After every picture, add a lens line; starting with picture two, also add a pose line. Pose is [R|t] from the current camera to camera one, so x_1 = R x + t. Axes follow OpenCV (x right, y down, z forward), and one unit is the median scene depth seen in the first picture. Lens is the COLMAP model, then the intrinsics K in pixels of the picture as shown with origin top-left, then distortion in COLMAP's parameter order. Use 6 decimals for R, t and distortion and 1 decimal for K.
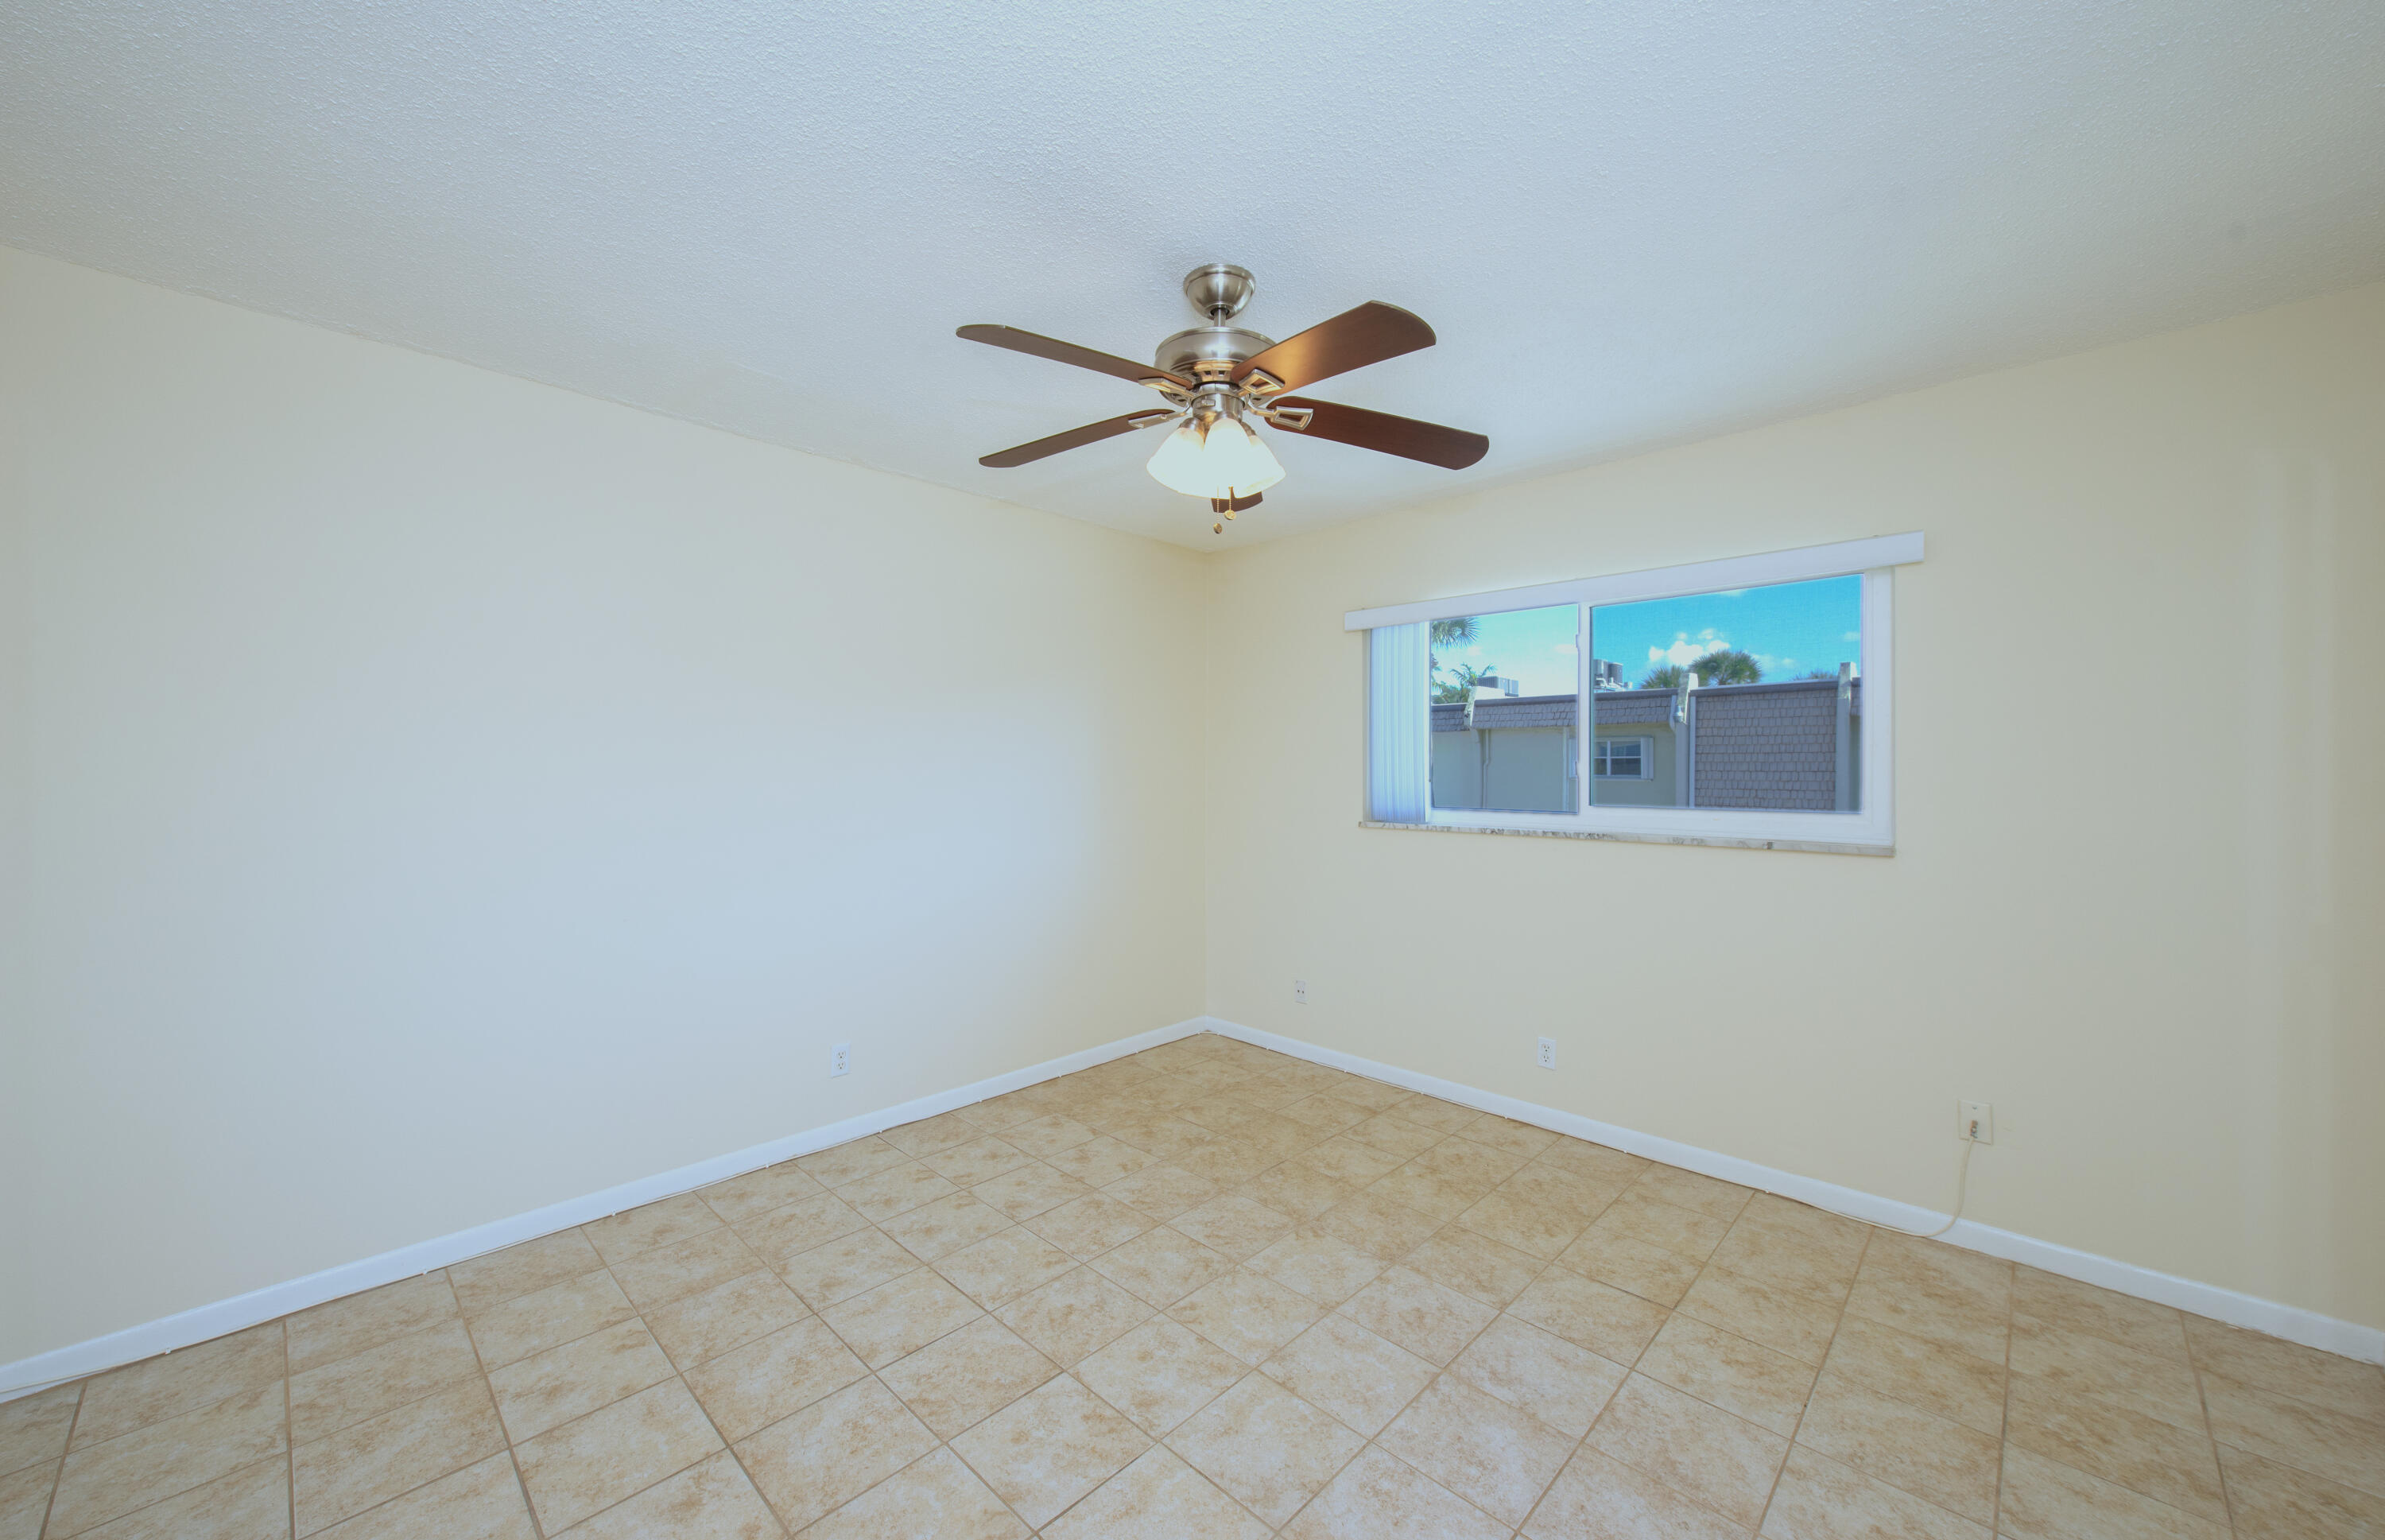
lens RADIAL K [[912.7, 0, 1192.0], [0, 912.7, 771.2], [0, 0, 1]] dist [0.006889, -0.001371]
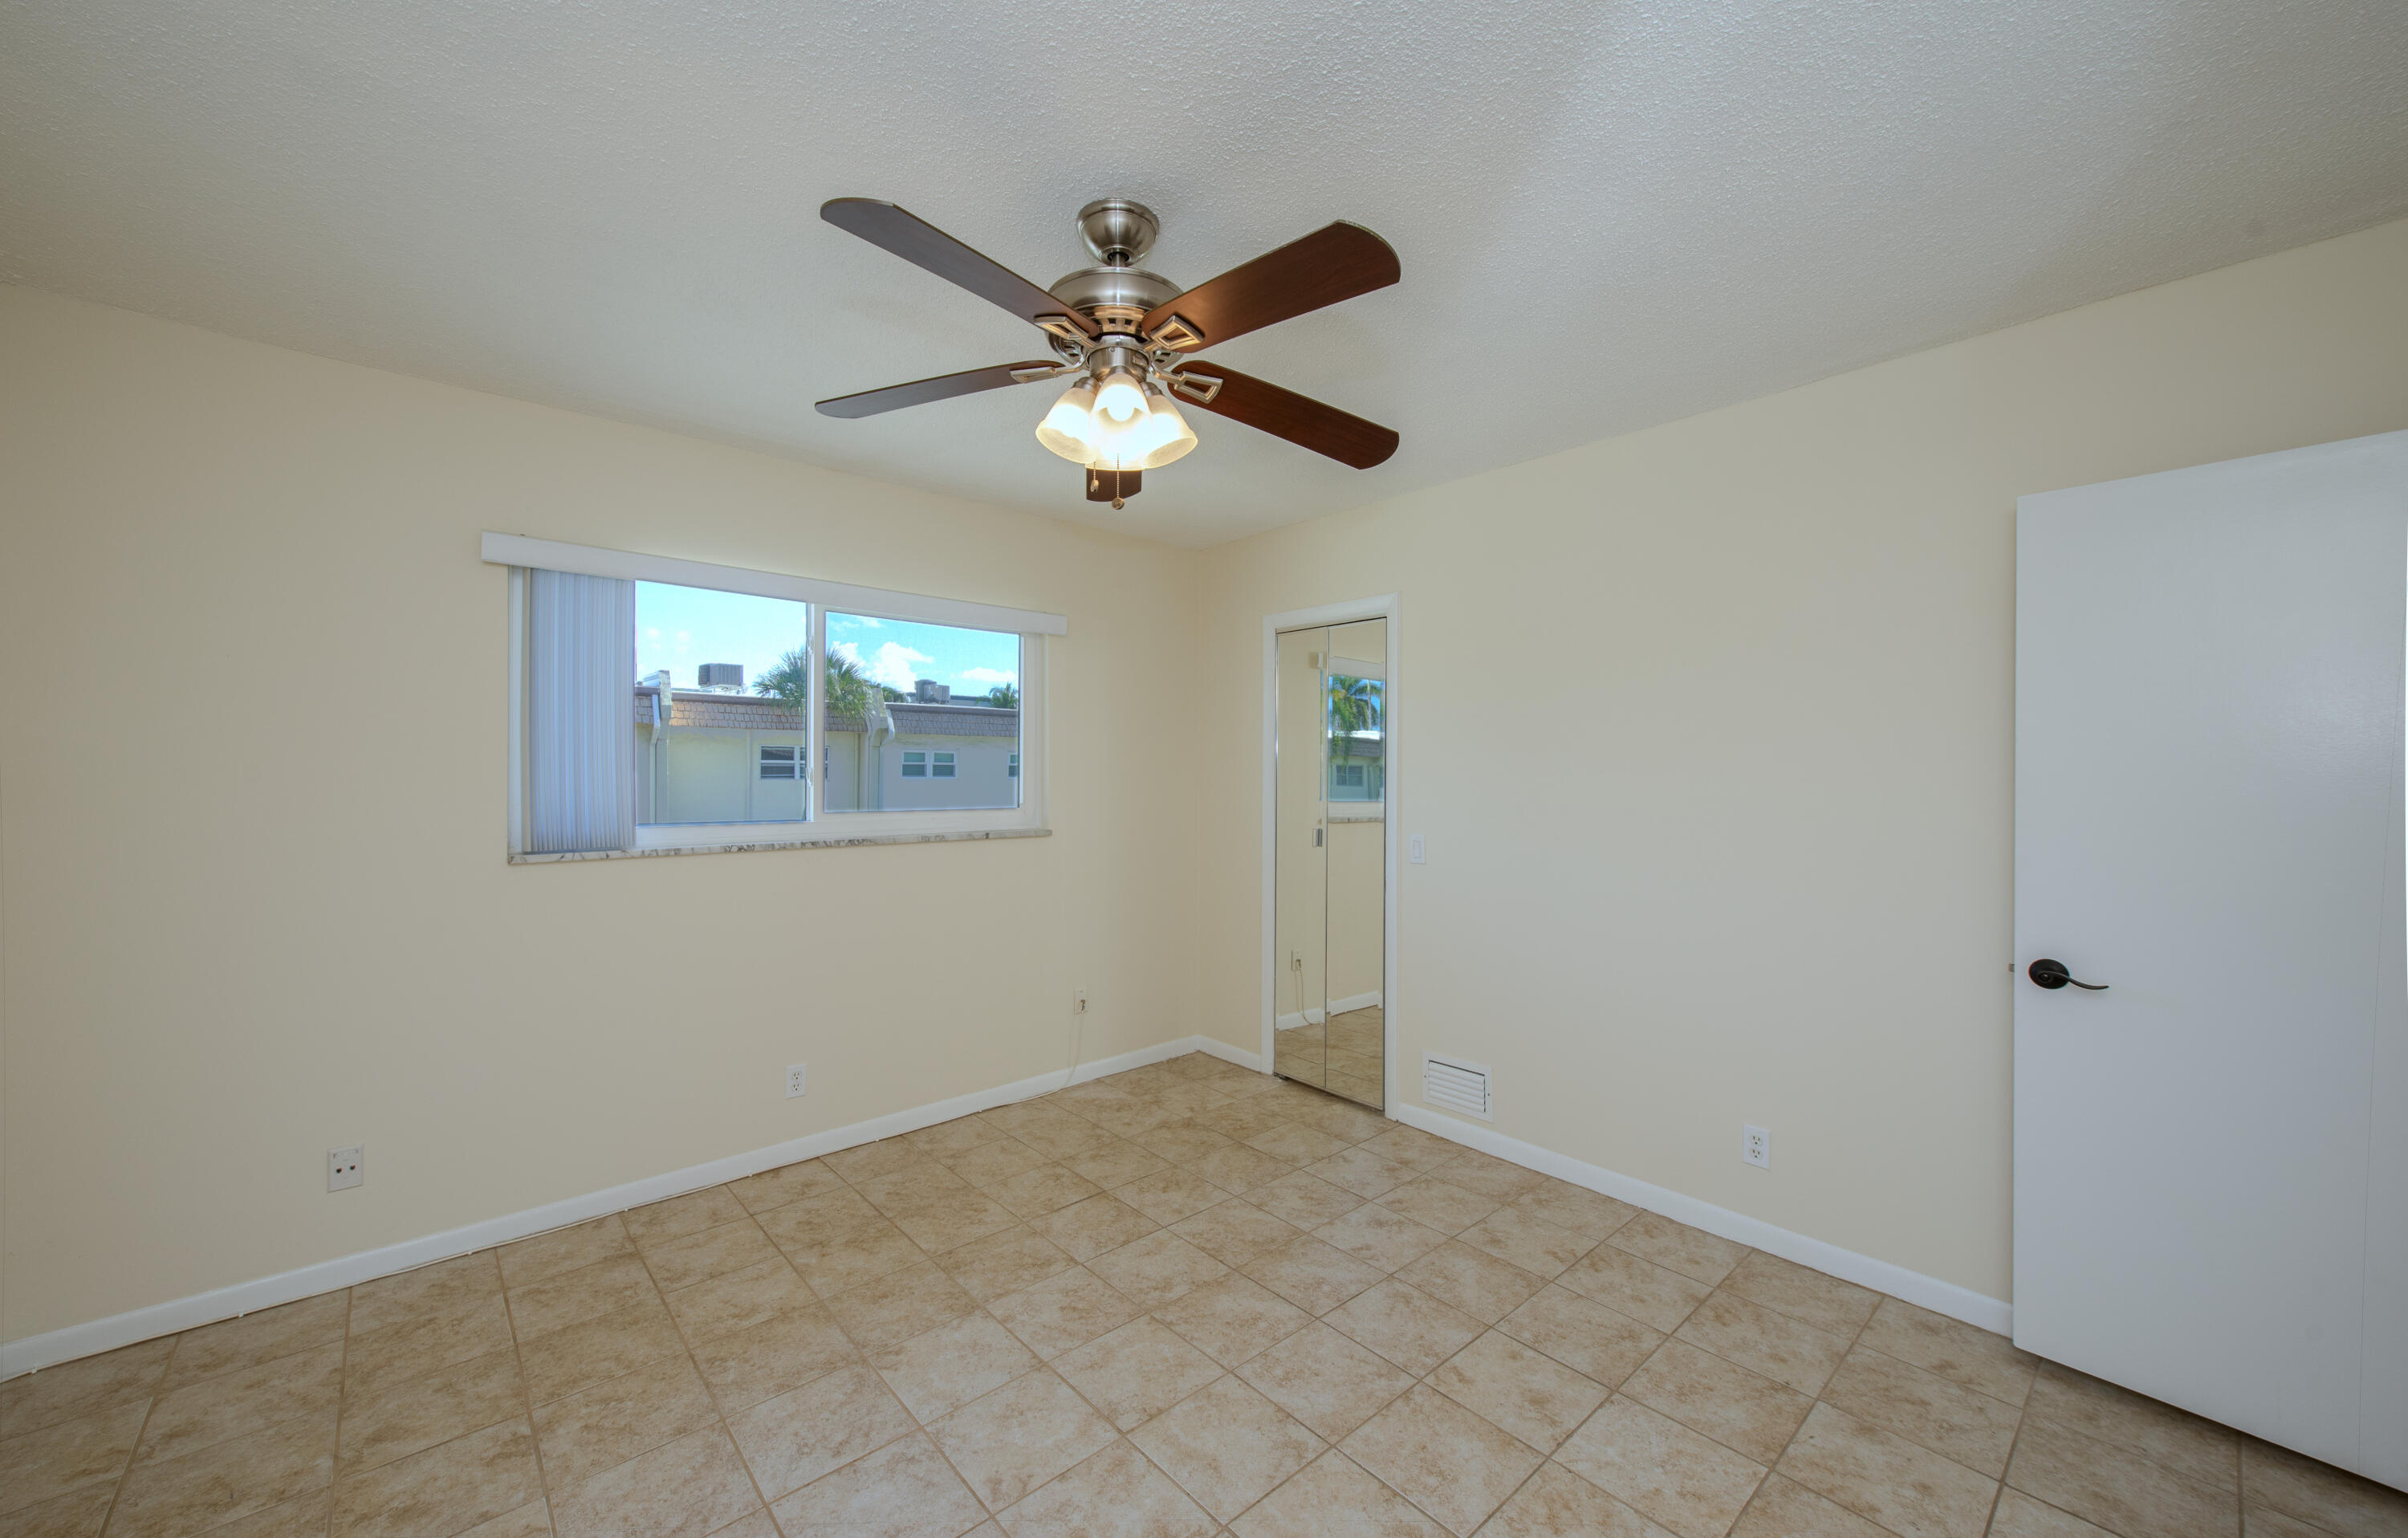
lens RADIAL K [[909.3, 0, 1198.4], [0, 909.3, 771.5], [0, 0, 1]] dist [0.004967, -0.001699]
pose [[0.056731, -0.001179, 0.998389, -0.609572], [0.003459, 0.999994, 0.000984, -0.007327], [-0.998384, 0.003398, 0.056735, 0.637324]]
